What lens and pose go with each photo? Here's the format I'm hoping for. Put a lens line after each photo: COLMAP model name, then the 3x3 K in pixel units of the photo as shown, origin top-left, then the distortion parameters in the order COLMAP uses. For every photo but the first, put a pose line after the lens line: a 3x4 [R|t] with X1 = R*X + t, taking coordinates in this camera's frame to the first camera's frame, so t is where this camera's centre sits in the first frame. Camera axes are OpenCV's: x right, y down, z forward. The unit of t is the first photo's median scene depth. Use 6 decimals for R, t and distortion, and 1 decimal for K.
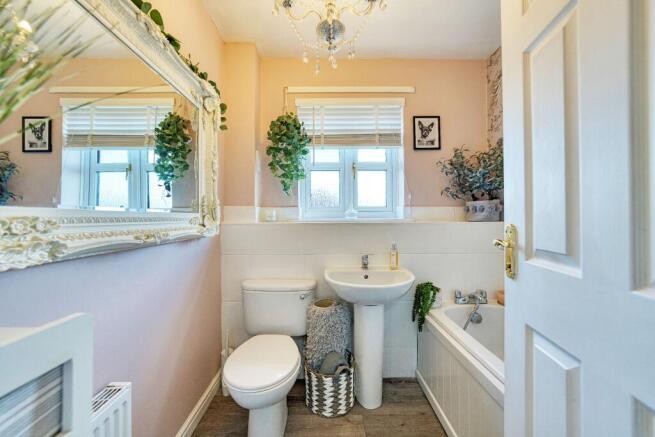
lens RADIAL K [[261.9, 0, 325.7], [0, 261.9, 217.4], [0, 0, 1]] dist [0.000518, 0.000201]
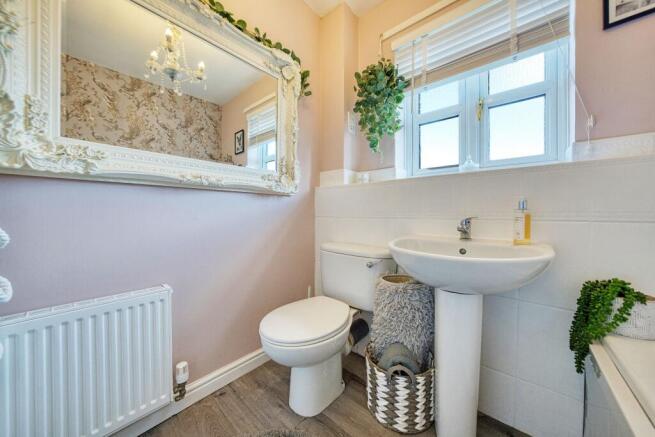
lens RADIAL K [[228.4, 0, 325.7], [0, 228.4, 216.0], [0, 0, 1]] dist [-0.016711, 0.002363]
pose [[0.737283, 0.014648, -0.675425, 0.288709], [-0.008836, 0.999888, 0.012039, 0.138485], [0.675526, -0.002908, 0.737331, 0.366129]]
